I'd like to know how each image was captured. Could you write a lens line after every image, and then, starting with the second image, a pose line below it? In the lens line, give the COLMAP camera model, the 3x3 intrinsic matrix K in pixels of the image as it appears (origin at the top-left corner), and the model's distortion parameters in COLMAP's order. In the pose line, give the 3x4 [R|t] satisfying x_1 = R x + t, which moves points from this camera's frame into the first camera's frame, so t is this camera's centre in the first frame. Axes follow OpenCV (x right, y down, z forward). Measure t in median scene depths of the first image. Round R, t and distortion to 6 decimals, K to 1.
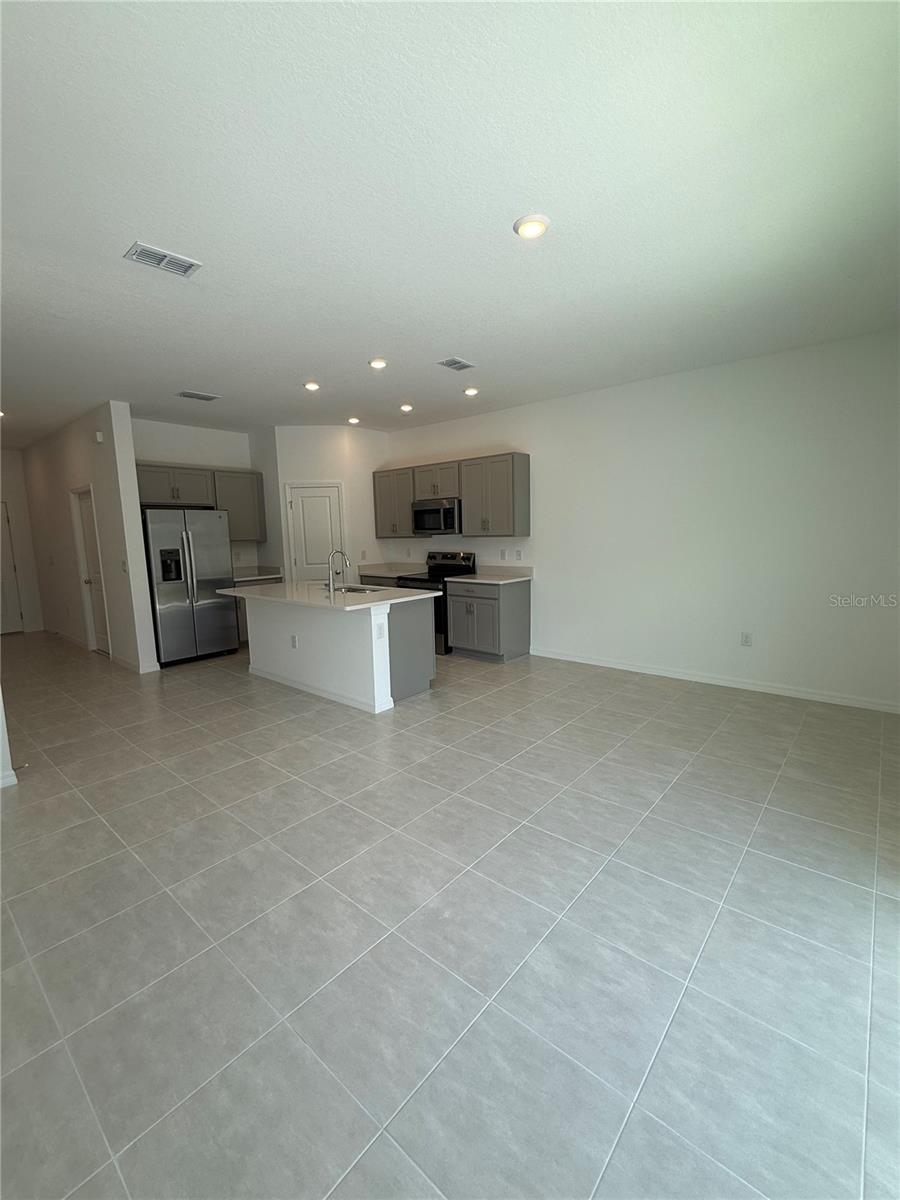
lens RADIAL K [[507.5, 0, 450.0], [0, 507.5, 600.0], [0, 0, 1]] dist [-0.002081, -0.000278]
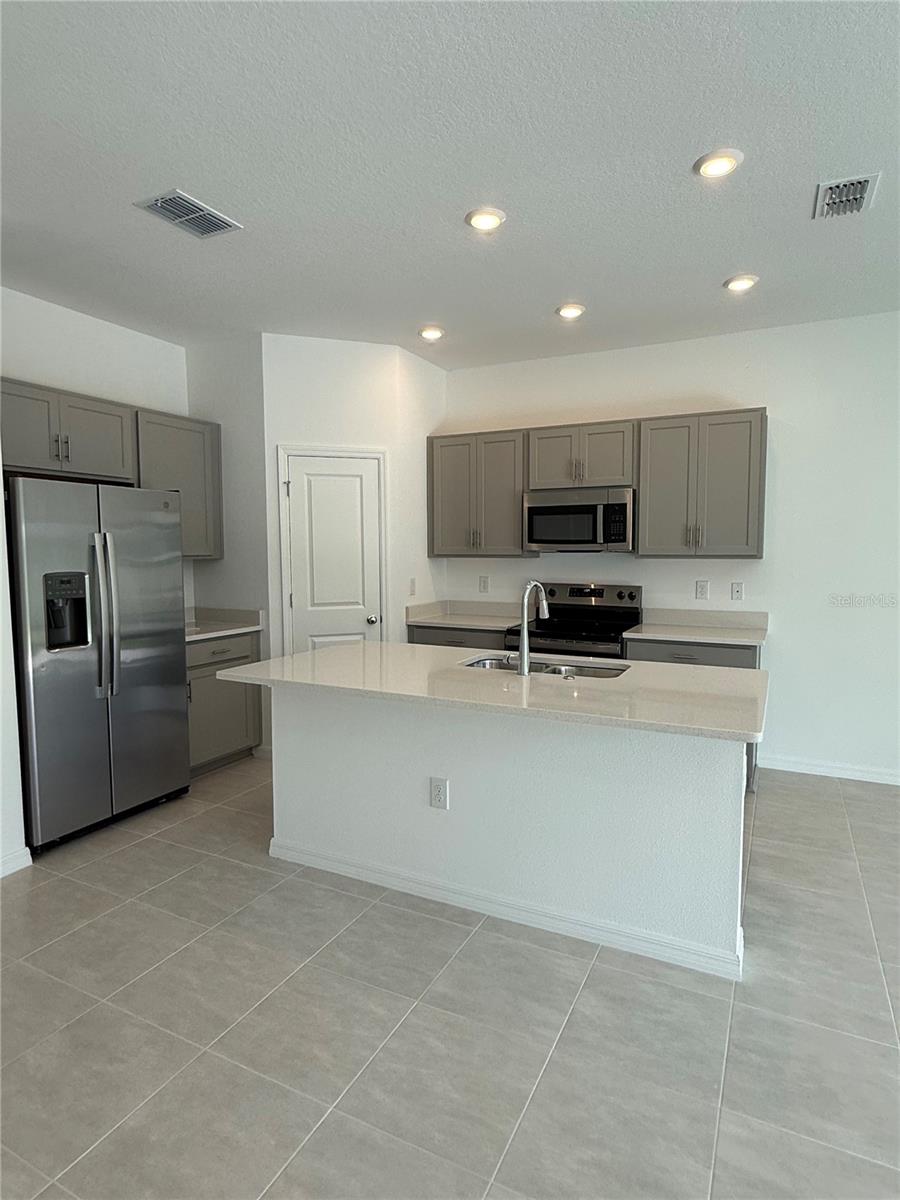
lens RADIAL K [[662.9, 0, 450.0], [0, 662.9, 600.0], [0, 0, 1]] dist [-0.001832, -0.000648]
pose [[0.970496, 0.003006, 0.241097, -0.364148], [0.012349, 0.997990, -0.062150, -0.037823], [-0.240800, 0.063294, 0.968509, 0.375412]]
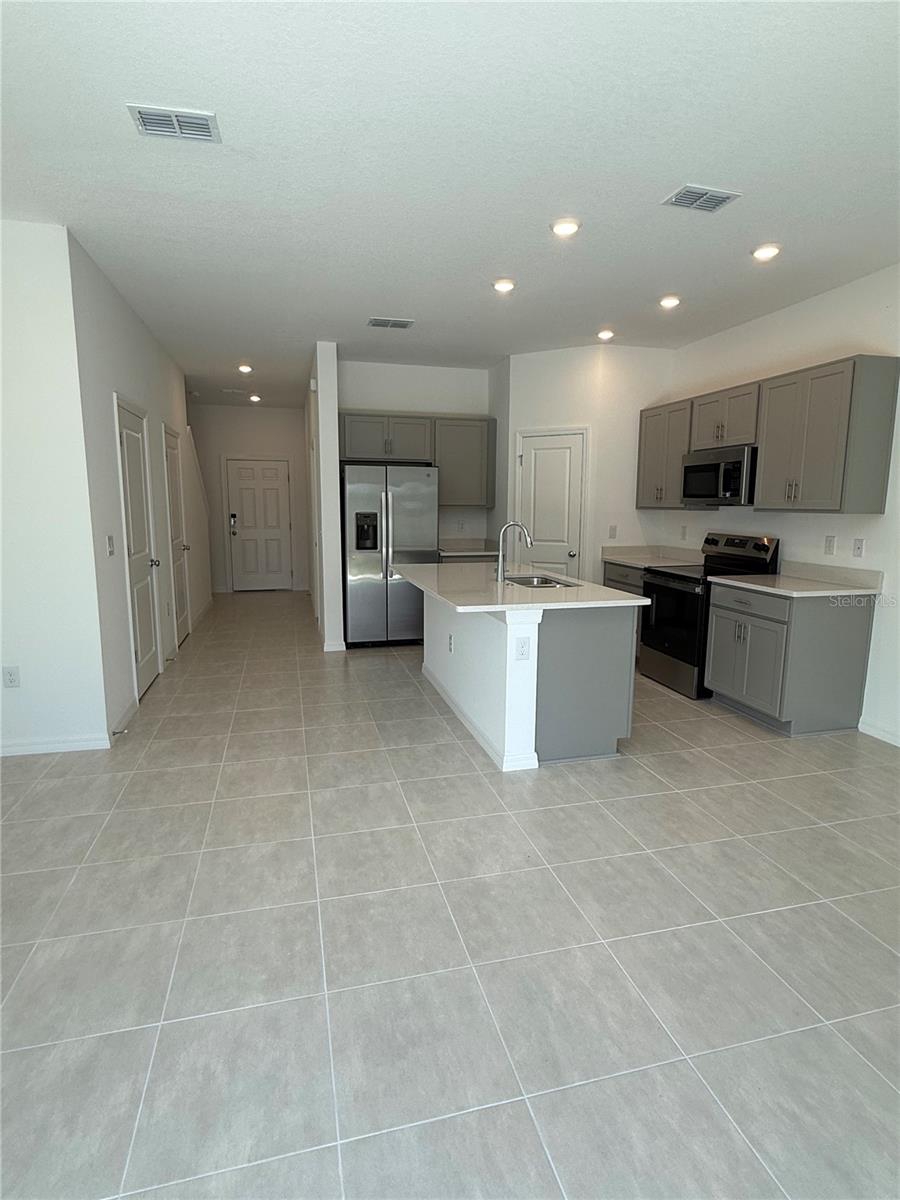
lens RADIAL K [[625.2, 0, 450.0], [0, 625.2, 600.0], [0, 0, 1]] dist [-0.000780, -0.000734]
pose [[0.820849, 0.115919, -0.559259, 0.163448], [-0.102128, 0.993196, 0.055965, -0.026388], [0.561941, 0.011177, 0.827102, 0.205935]]
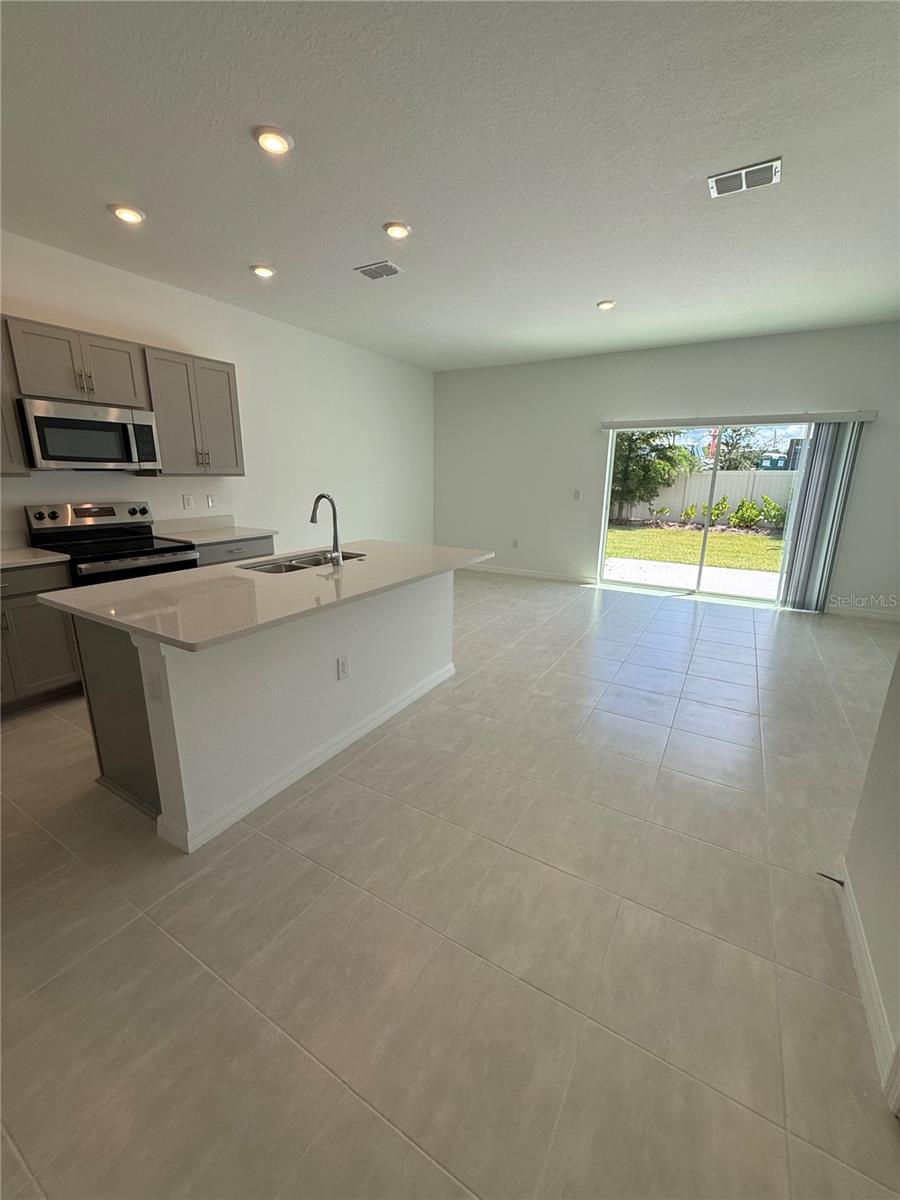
lens RADIAL K [[479.0, 0, 451.2], [0, 479.0, 595.2], [0, 0, 1]] dist [-0.000648, -0.000155]
pose [[-0.170780, -0.224163, 0.959471, -0.673587], [0.129489, 0.960225, 0.247387, -0.086446], [-0.976763, 0.166489, -0.134960, 0.793673]]
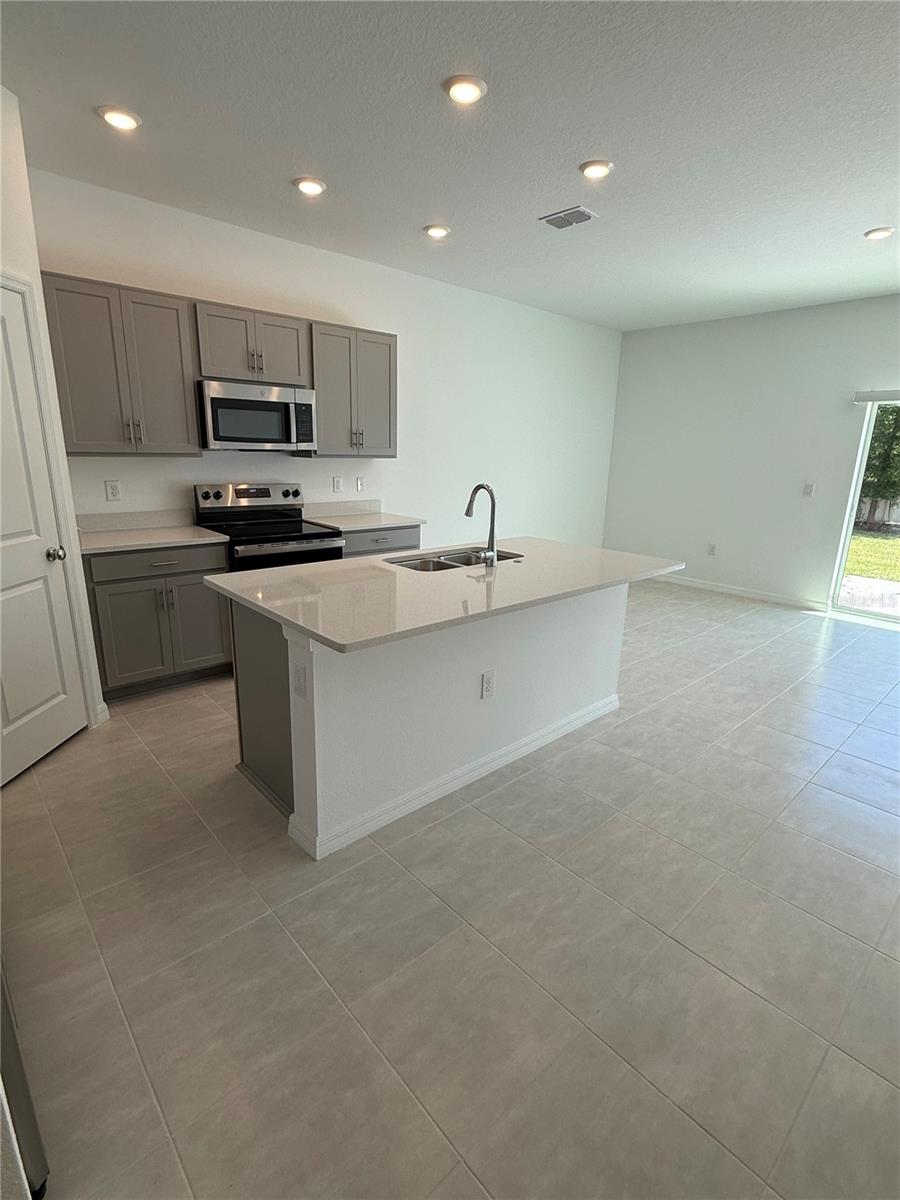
lens RADIAL K [[574.2, 0, 448.9], [0, 574.2, 597.9], [0, 0, 1]] dist [-0.001010, 0.000013]
pose [[0.124866, -0.227452, 0.965751, -0.679994], [0.109499, 0.970582, 0.214432, -0.095580], [-0.986113, 0.078974, 0.146099, 0.800336]]
